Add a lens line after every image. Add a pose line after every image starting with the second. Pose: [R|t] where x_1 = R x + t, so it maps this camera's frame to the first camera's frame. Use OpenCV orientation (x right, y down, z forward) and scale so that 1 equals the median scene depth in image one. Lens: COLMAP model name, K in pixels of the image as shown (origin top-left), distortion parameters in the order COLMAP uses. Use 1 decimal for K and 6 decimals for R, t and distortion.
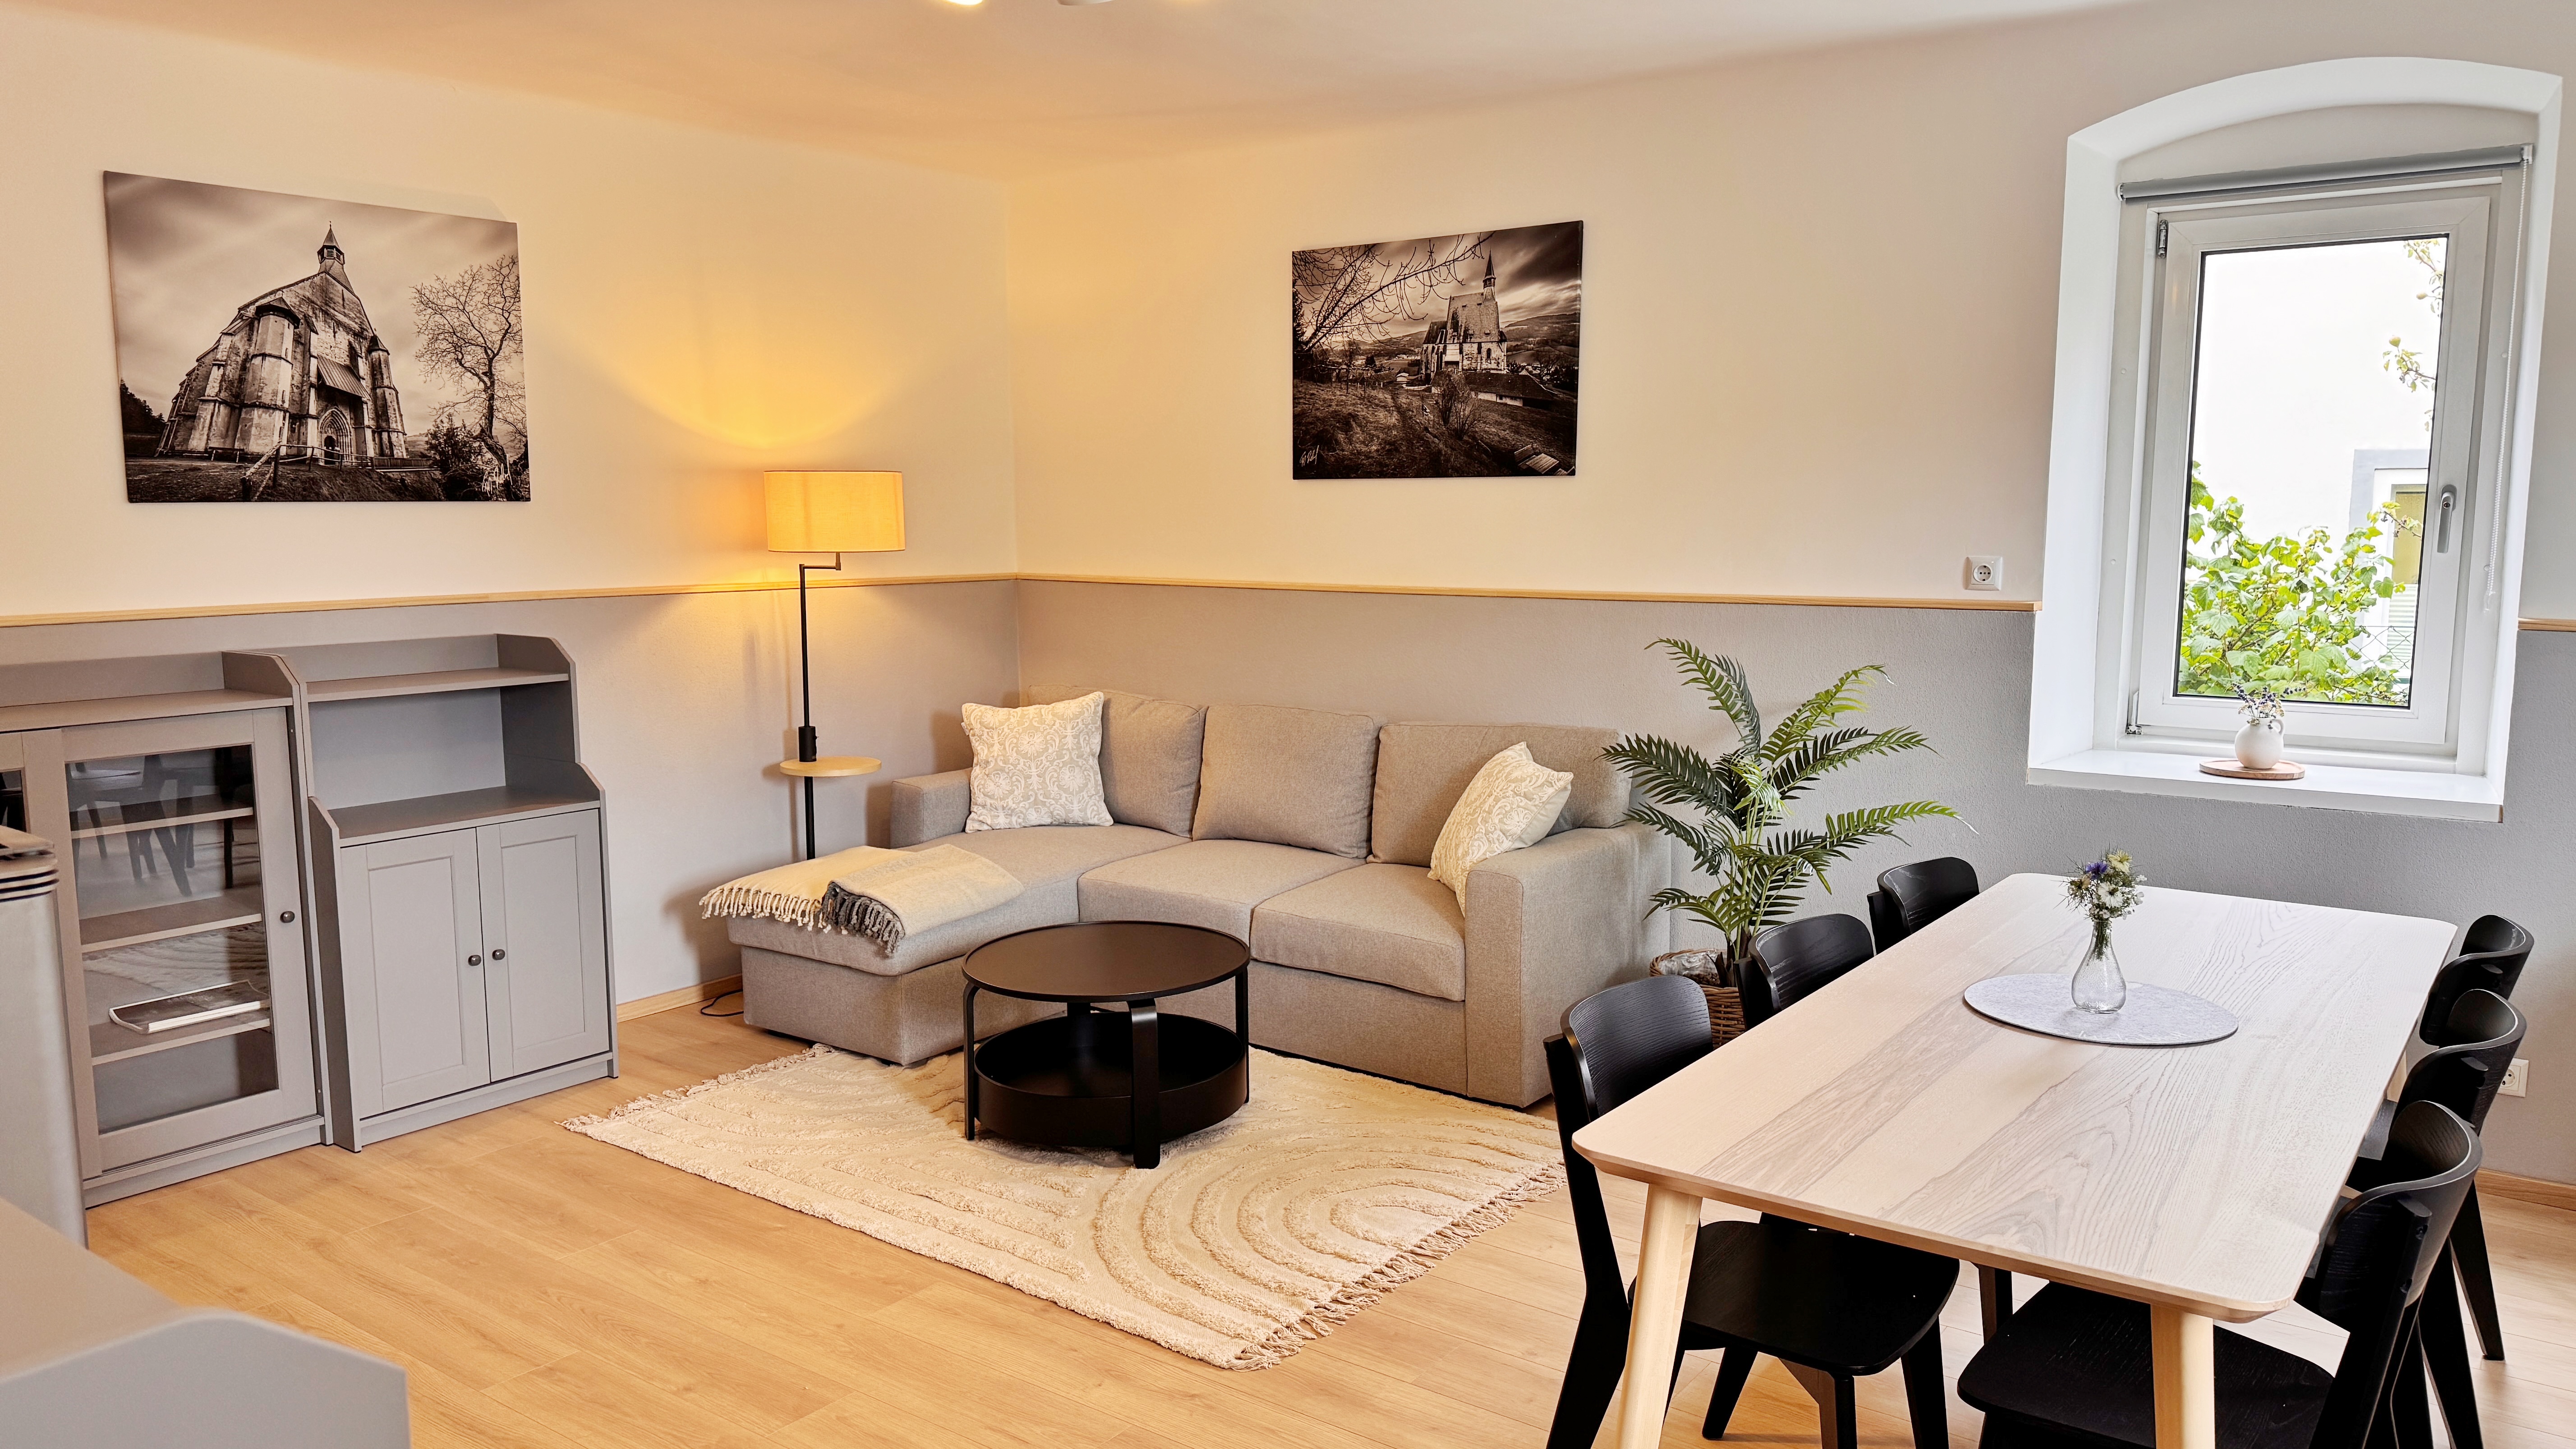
lens RADIAL K [[1790.8, 0, 1289.7], [0, 1790.8, 725.1], [0, 0, 1]] dist [0.001063, -0.000210]
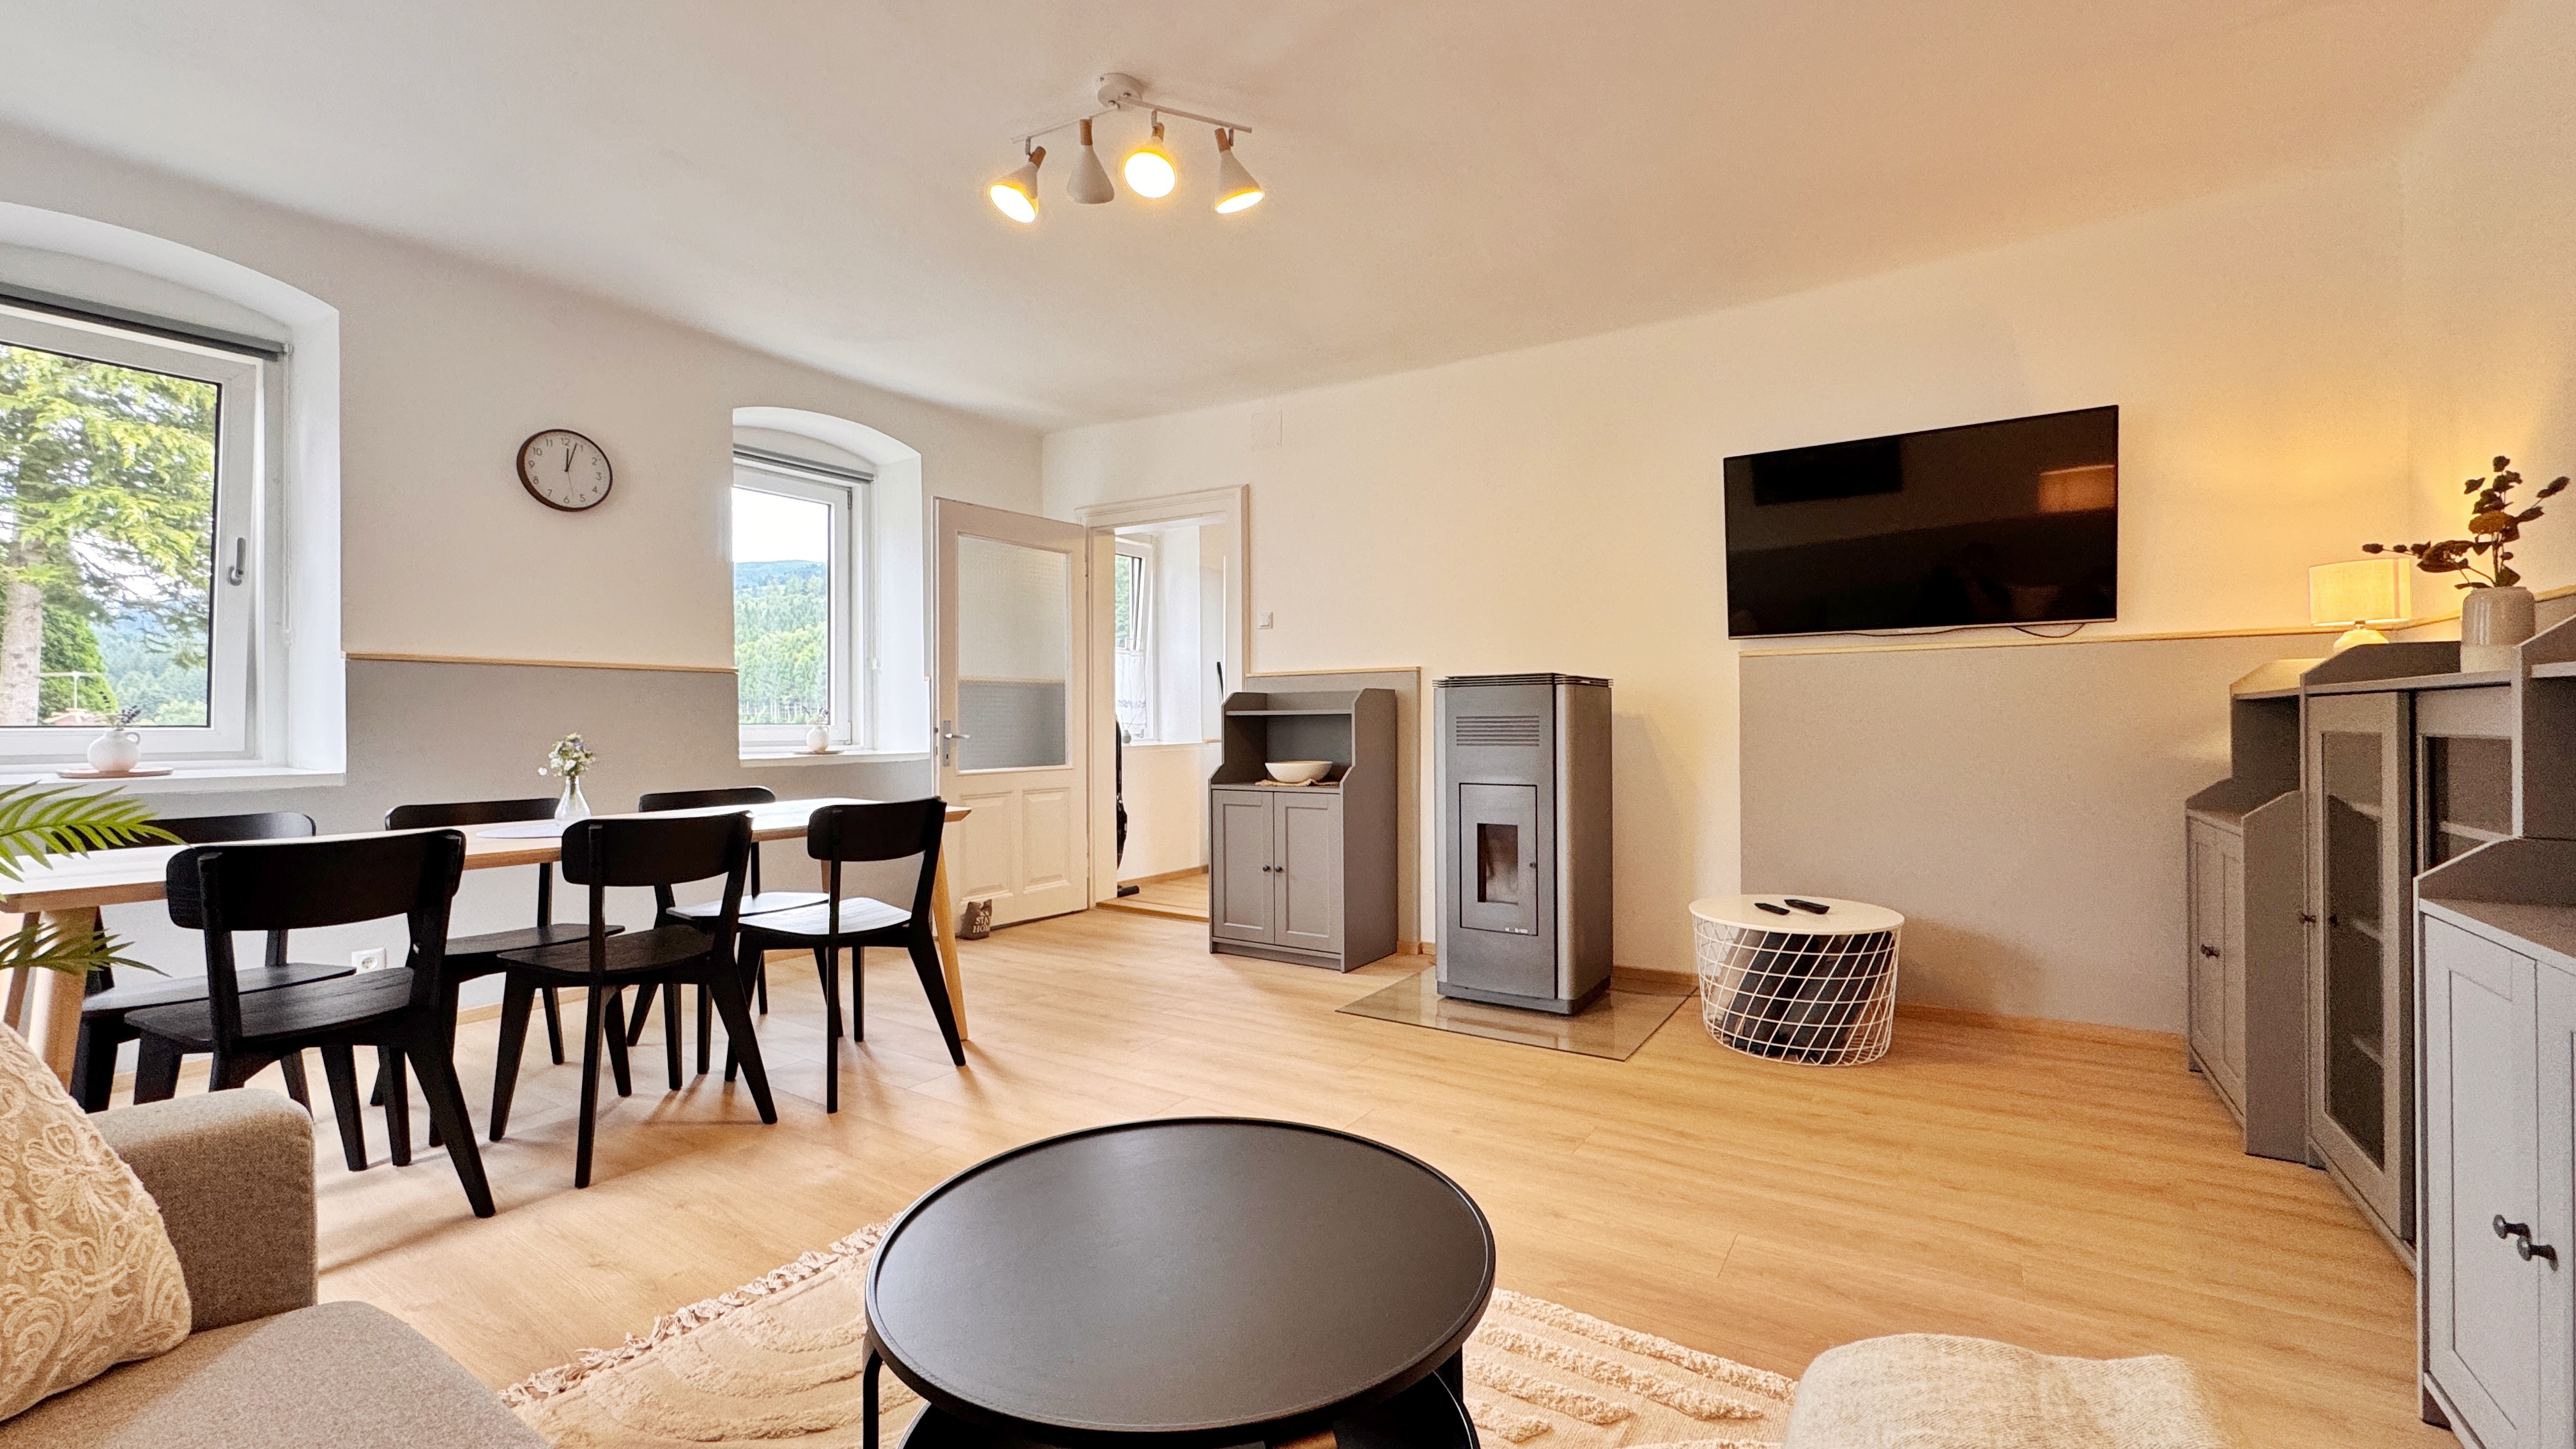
lens RADIAL K [[1019.6, 0, 1285.1], [0, 1019.6, 718.8], [0, 0, 1]] dist [-0.019786, 0.002411]
pose [[-0.997284, 0.025491, -0.069103, -0.120521], [0.016678, 0.991987, 0.125235, -0.066620], [0.071742, 0.123742, -0.989718, 1.512087]]
